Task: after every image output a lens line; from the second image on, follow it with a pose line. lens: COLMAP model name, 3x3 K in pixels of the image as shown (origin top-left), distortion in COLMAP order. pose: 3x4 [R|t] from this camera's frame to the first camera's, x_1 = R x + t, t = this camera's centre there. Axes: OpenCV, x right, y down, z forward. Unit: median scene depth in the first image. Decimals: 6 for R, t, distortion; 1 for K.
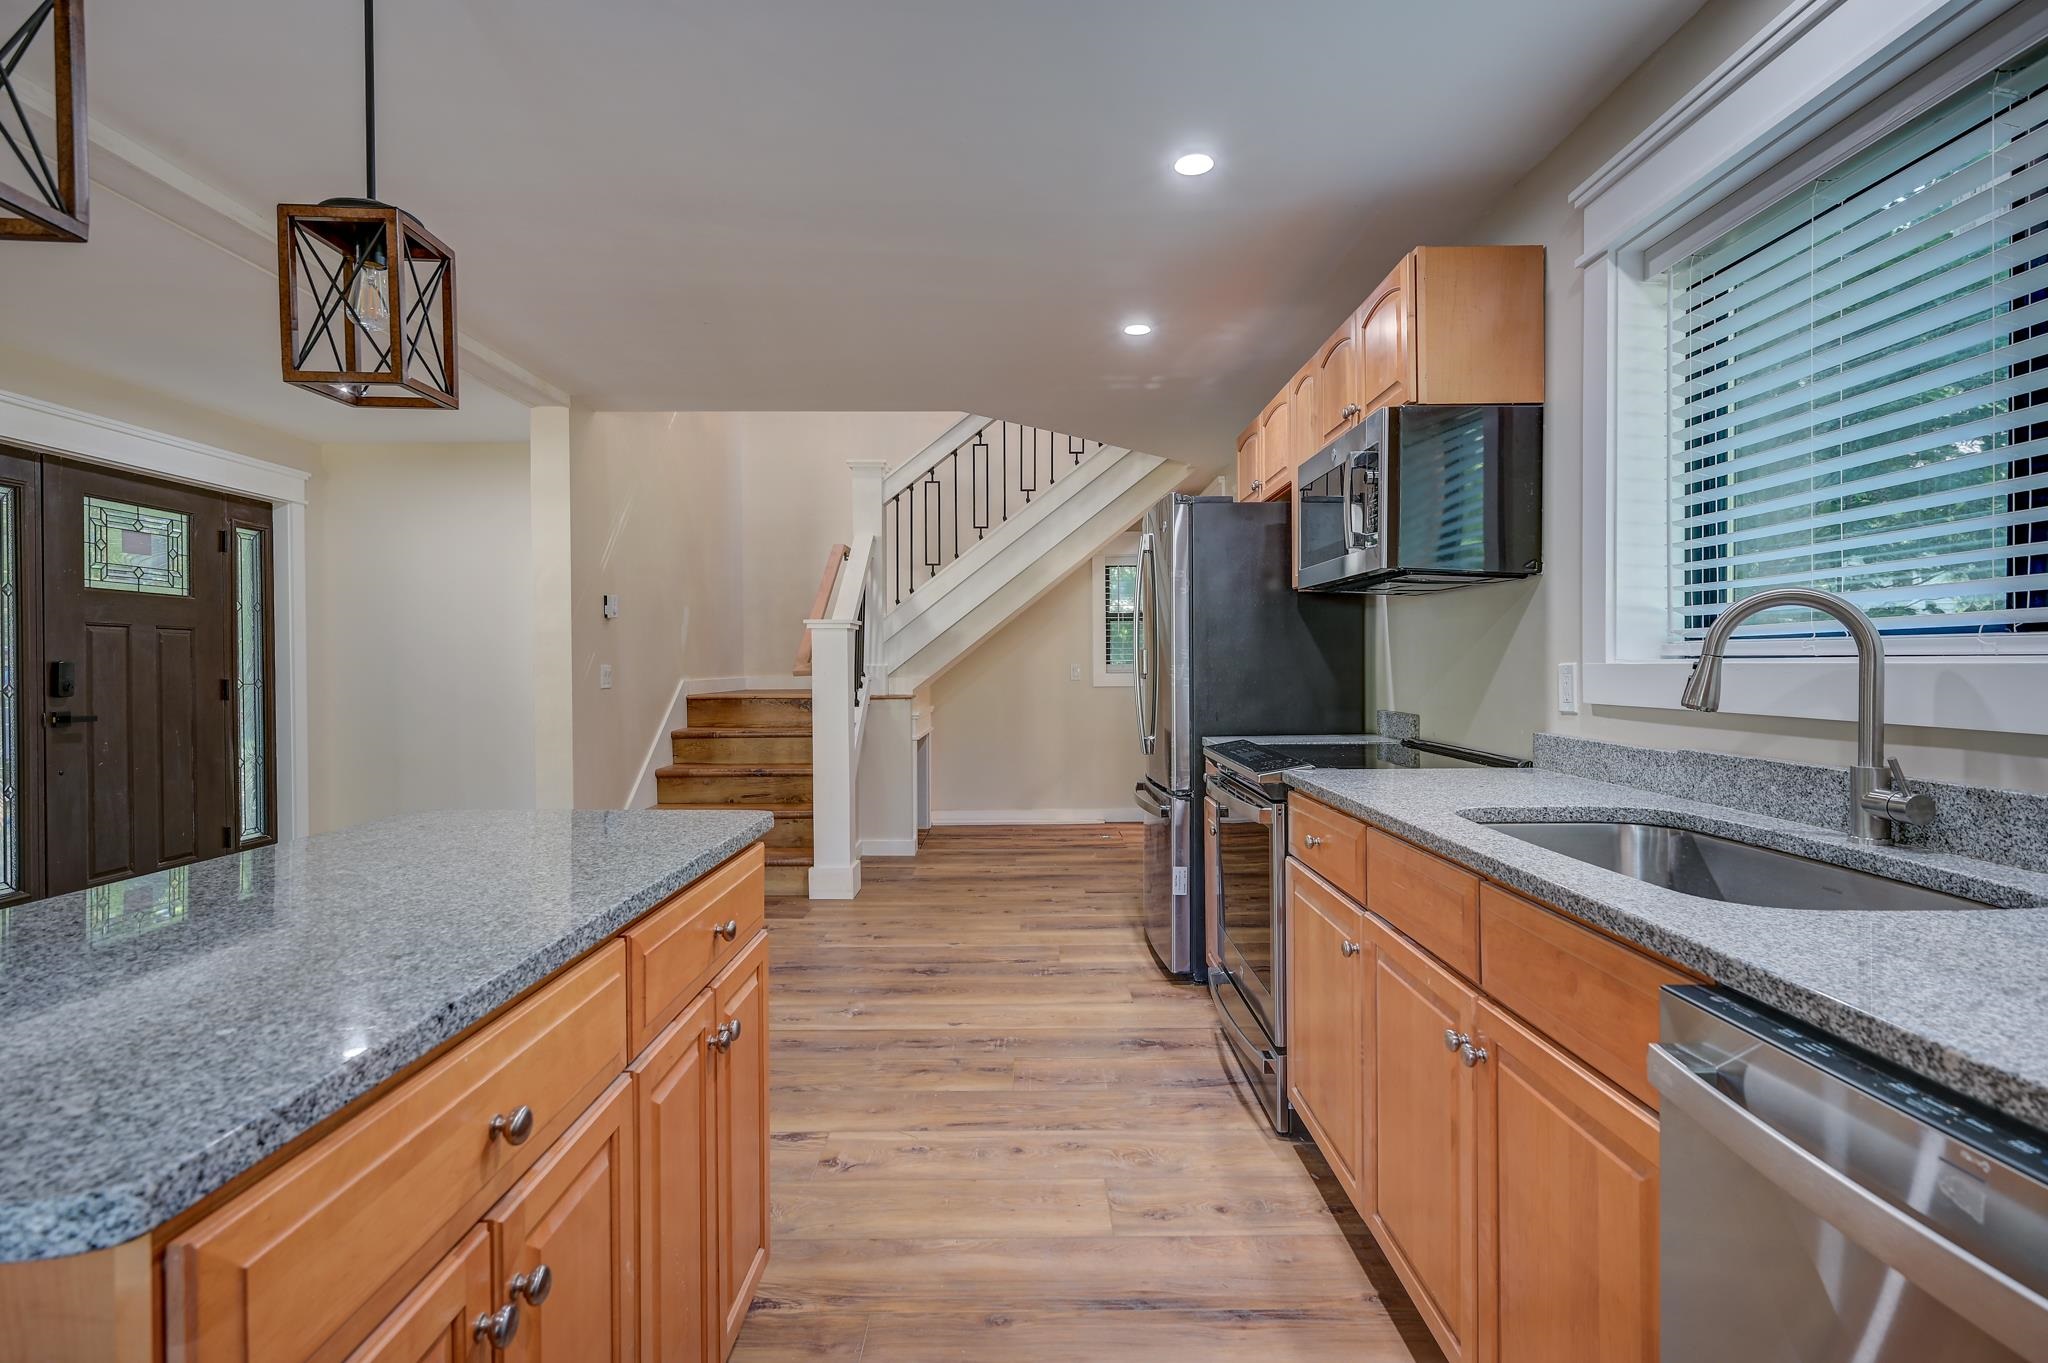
lens RADIAL K [[981.4, 0, 1028.9], [0, 981.4, 672.7], [0, 0, 1]] dist [0.000022, 0.000792]
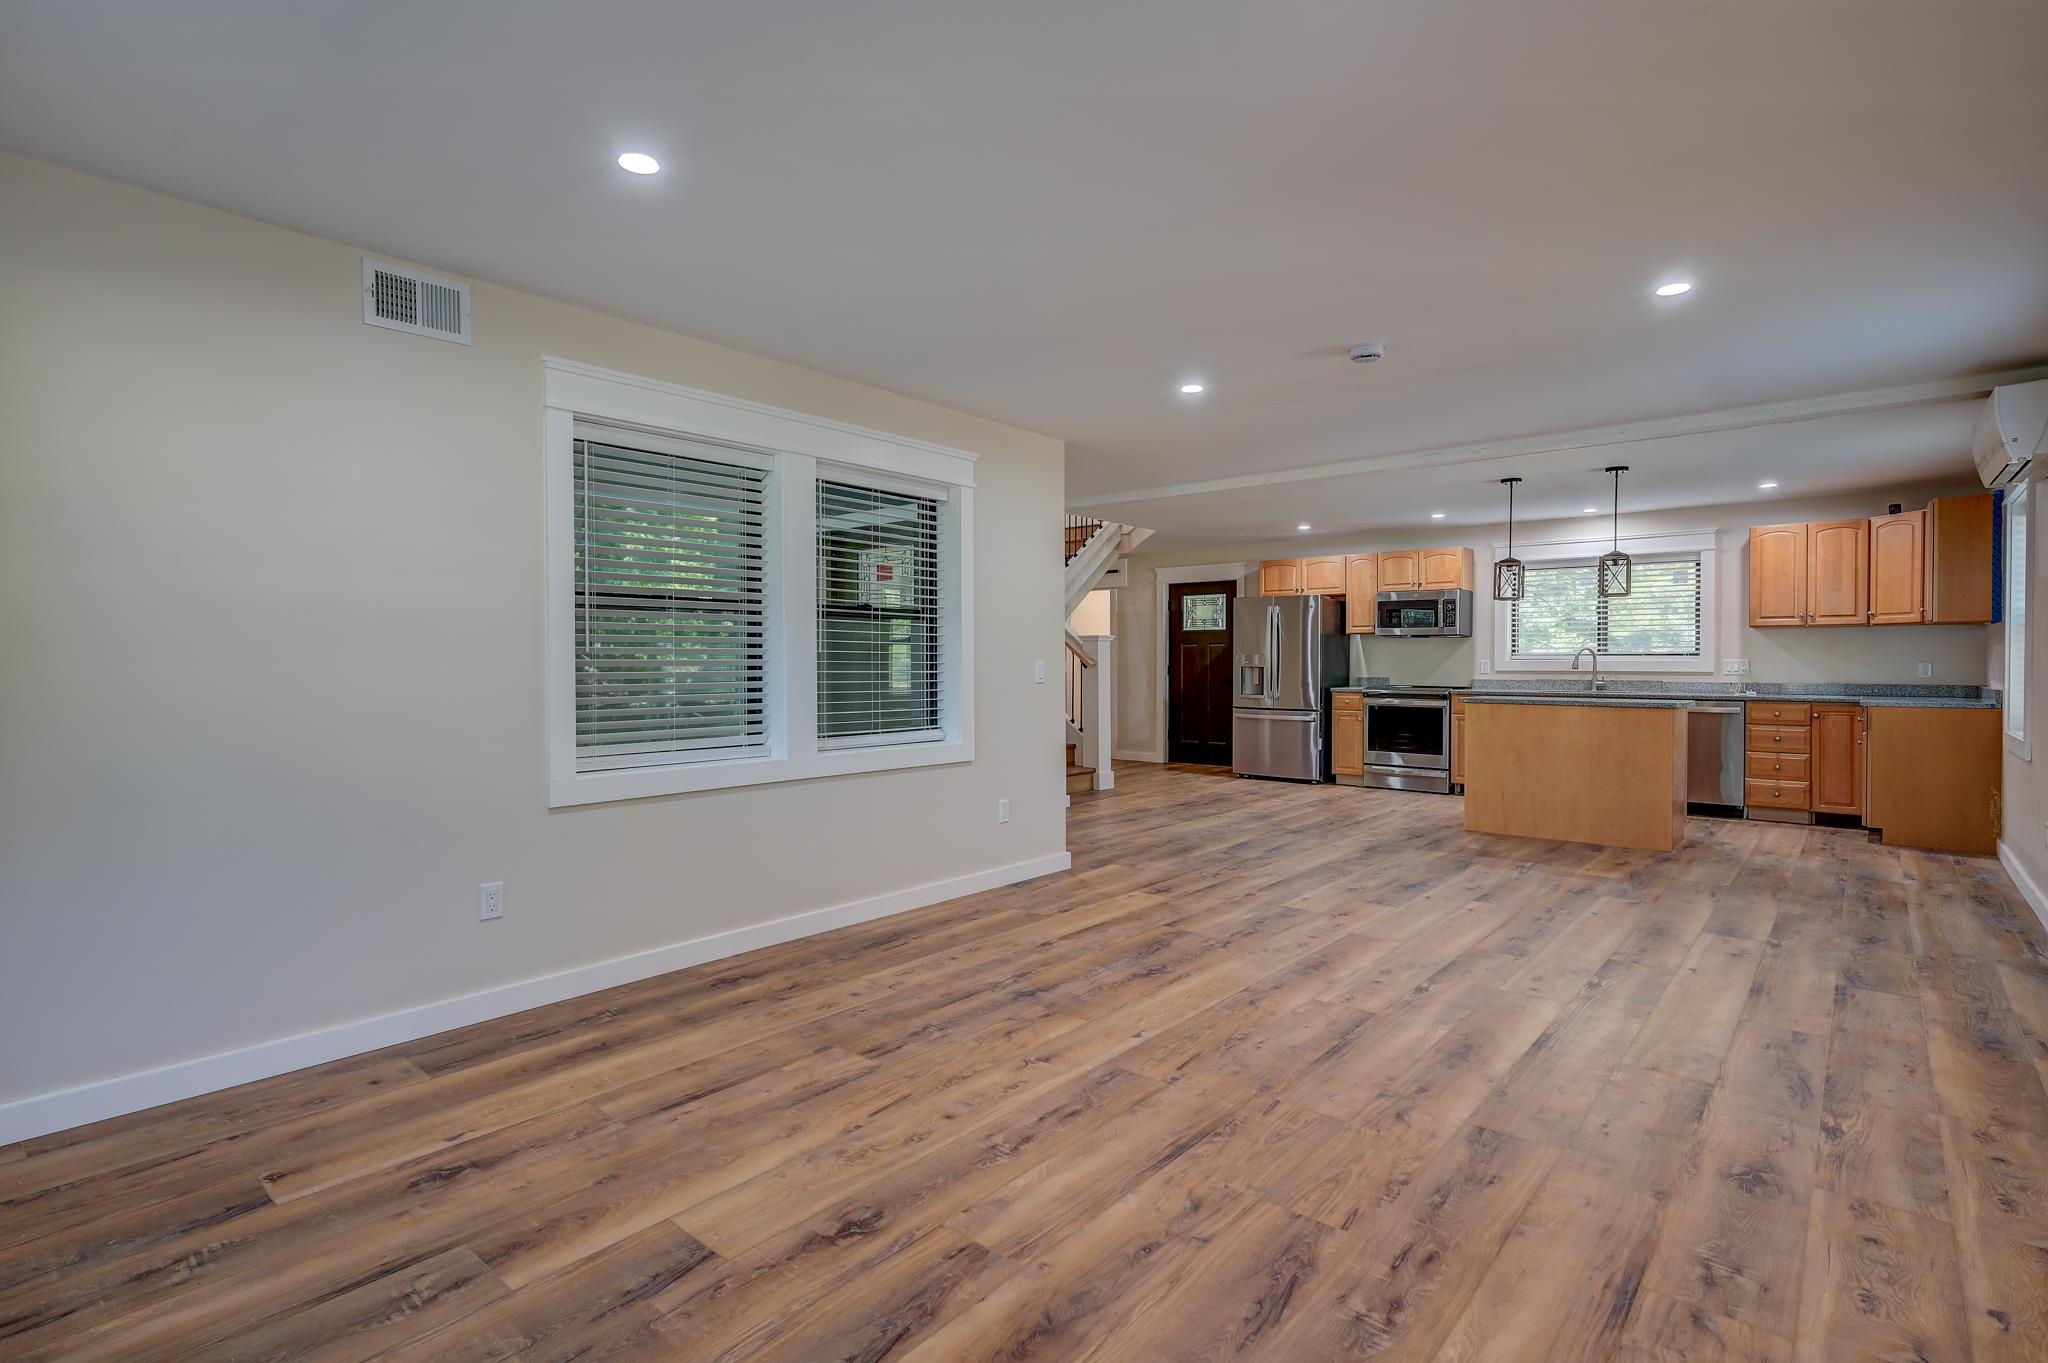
lens RADIAL K [[981.4, 0, 1028.9], [0, 981.4, 672.7], [0, 0, 1]] dist [0.000022, 0.000792]
pose [[0.654450, -0.004578, 0.756091, -1.538599], [0.004066, 0.999989, 0.002535, 0.008899], [-0.756094, 0.001415, 0.654461, -0.078199]]
